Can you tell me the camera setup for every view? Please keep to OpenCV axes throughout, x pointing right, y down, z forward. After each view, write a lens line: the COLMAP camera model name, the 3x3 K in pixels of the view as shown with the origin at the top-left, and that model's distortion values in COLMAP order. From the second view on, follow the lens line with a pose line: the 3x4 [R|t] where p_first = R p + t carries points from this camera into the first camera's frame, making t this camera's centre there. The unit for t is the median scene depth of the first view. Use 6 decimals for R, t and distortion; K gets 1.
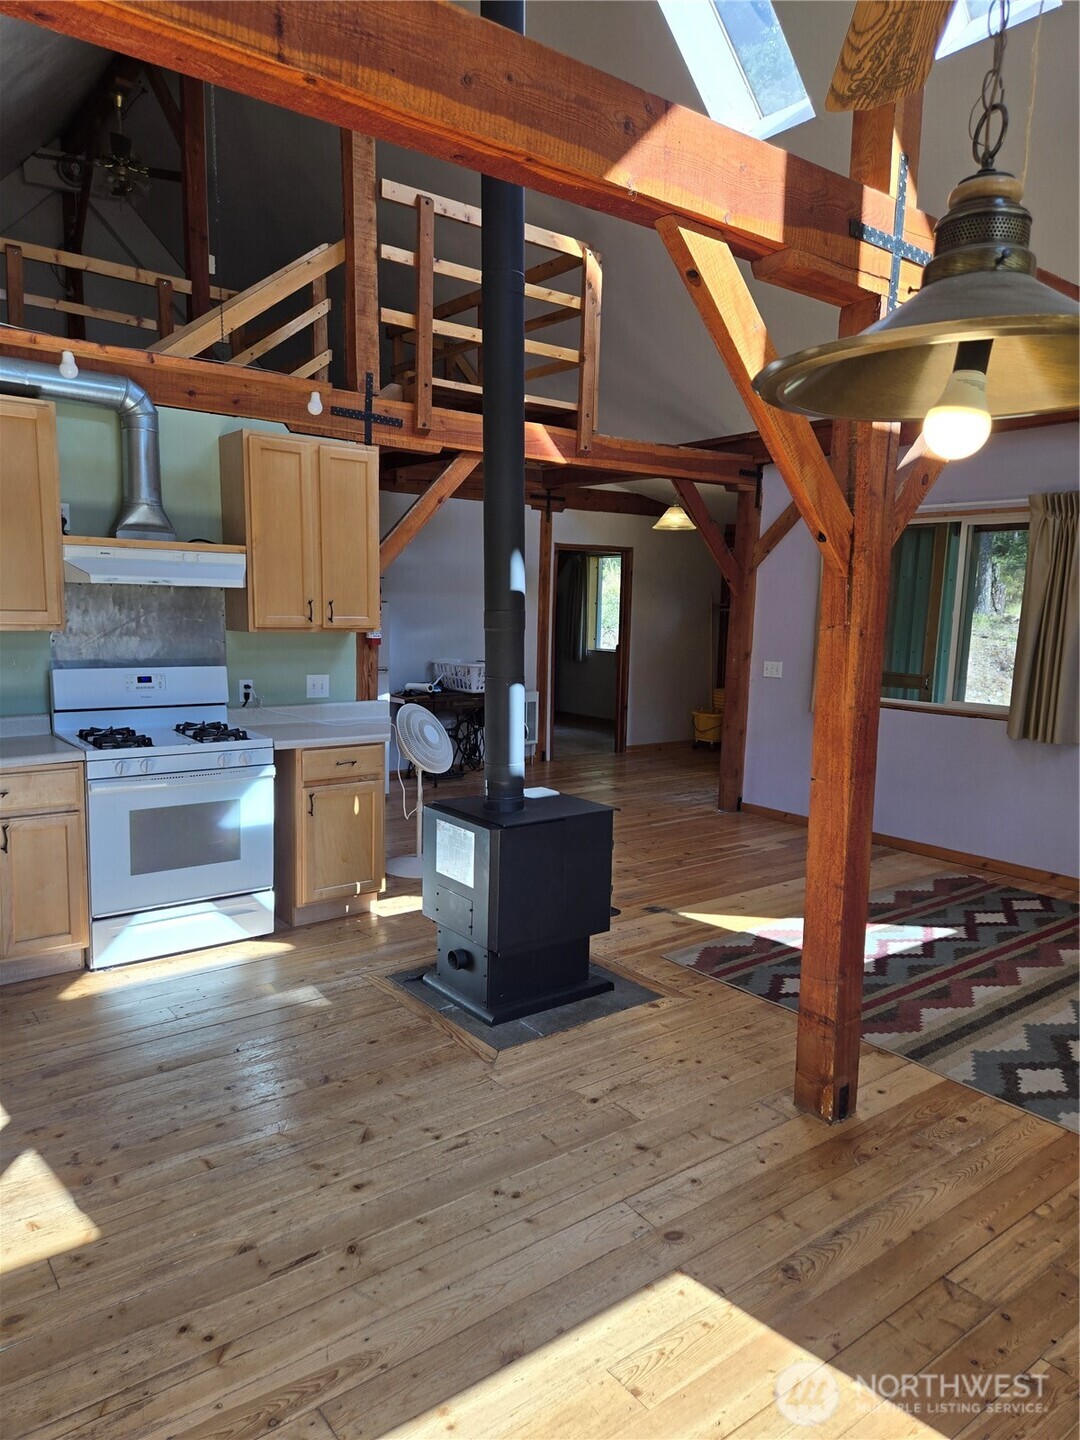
lens RADIAL K [[961.3, 0, 540.7], [0, 961.3, 730.6], [0, 0, 1]] dist [0.068261, -0.060762]
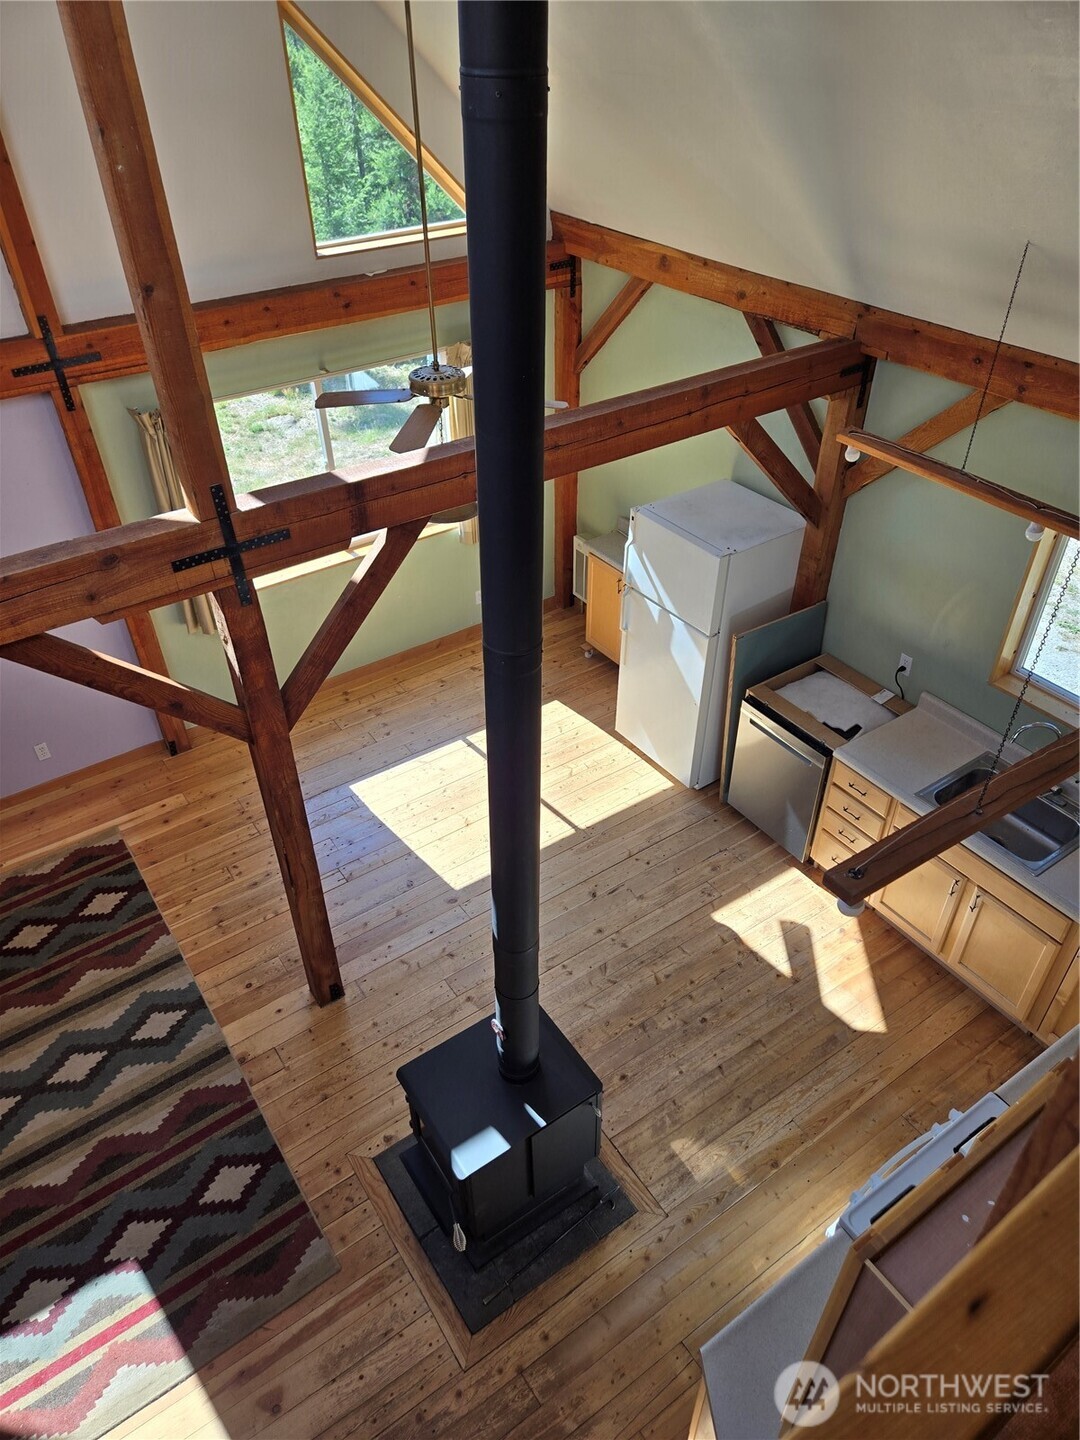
lens RADIAL K [[958.8, 0, 533.2], [0, 958.8, 725.4], [0, 0, 1]] dist [0.070075, -0.055166]
pose [[-0.998280, -0.037729, 0.044868, -0.081617], [0.006218, 0.692907, 0.721000, -0.831462], [-0.058292, 0.720039, -0.691481, 1.368057]]
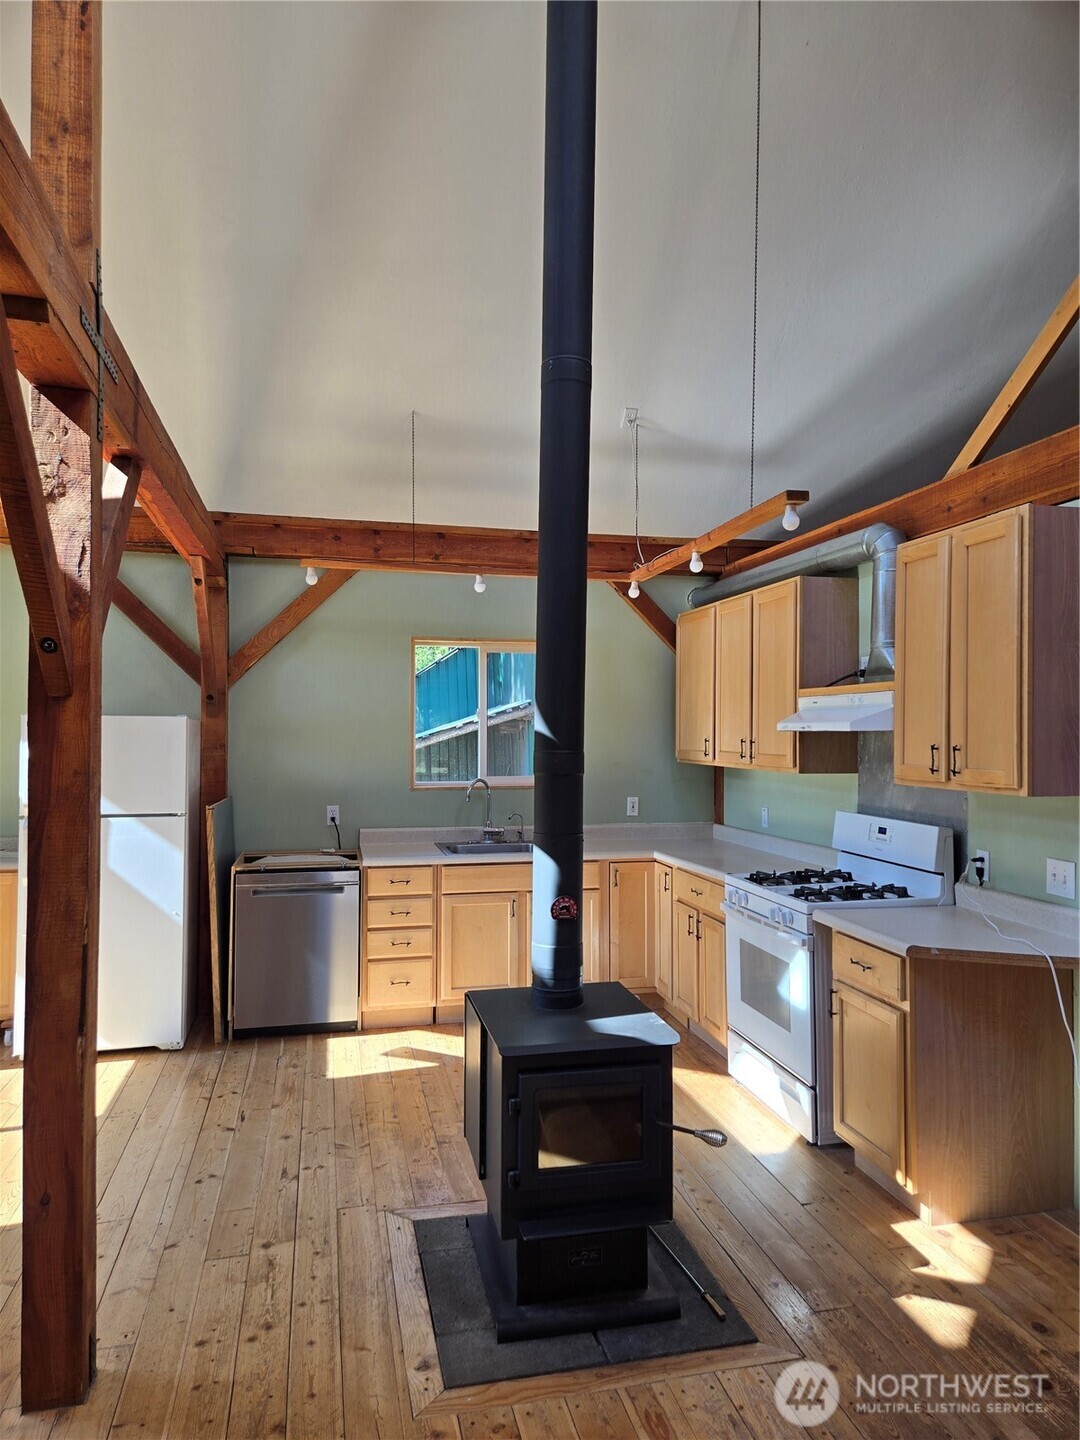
lens RADIAL K [[953.1, 0, 547.6], [0, 953.1, 728.6], [0, 0, 1]] dist [0.068239, -0.057866]
pose [[-0.409258, -0.023552, -0.912114, 0.651060], [-0.132960, 0.990535, 0.034081, -0.158316], [0.902679, 0.135222, -0.408516, 1.226534]]
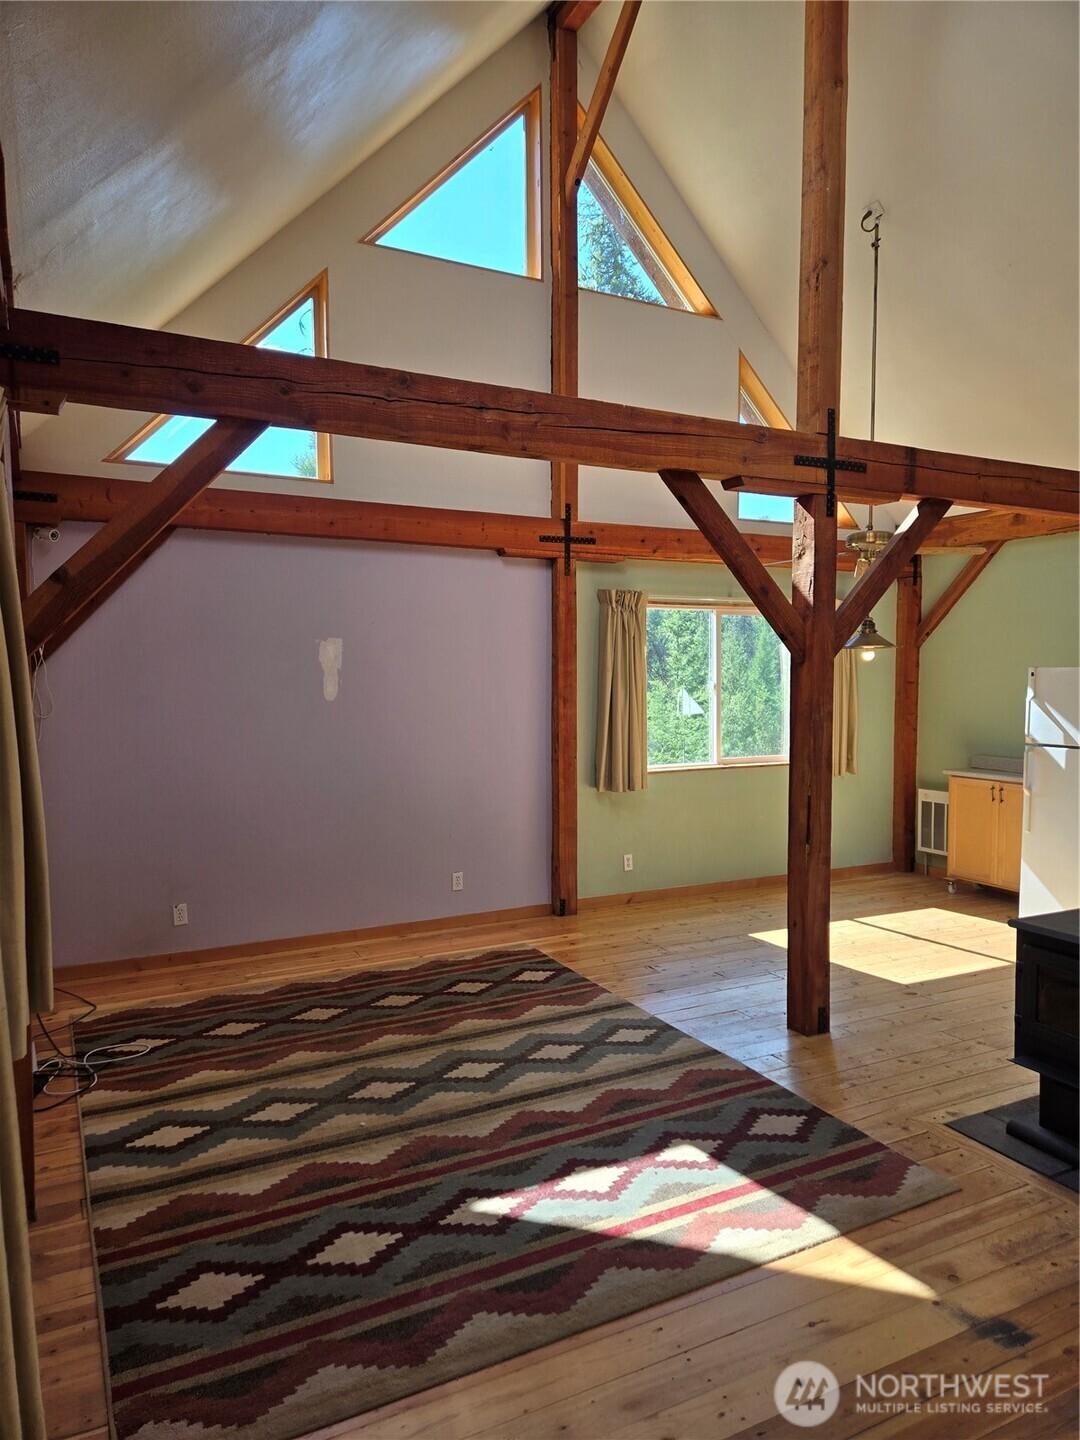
lens RADIAL K [[953.1, 0, 547.6], [0, 953.1, 728.6], [0, 0, 1]] dist [0.068239, -0.057866]
pose [[-0.983594, -0.026211, 0.178481, 0.331391], [0.007902, 0.982179, 0.187784, -0.251585], [-0.180222, 0.186114, -0.965858, 1.831334]]
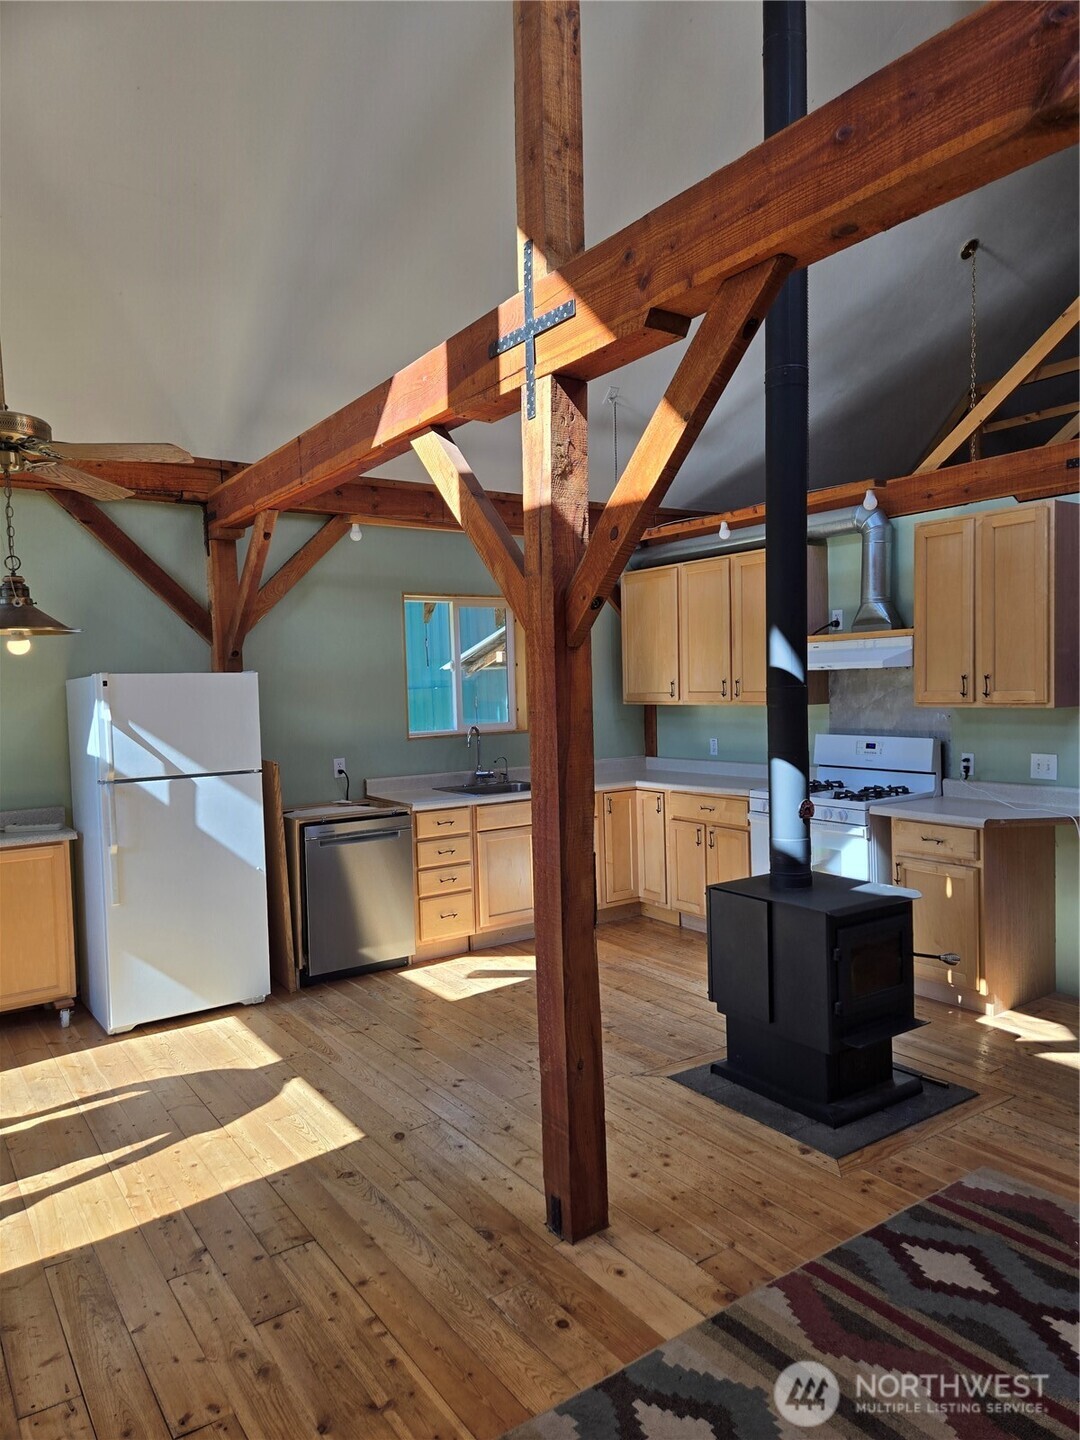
lens RADIAL K [[961.3, 0, 540.7], [0, 961.3, 730.6], [0, 0, 1]] dist [0.068261, -0.060762]
pose [[-0.050494, 0.031593, -0.998225, 0.924097], [-0.106625, 0.993617, 0.036841, -0.082219], [0.993016, 0.108296, -0.046803, 0.740024]]
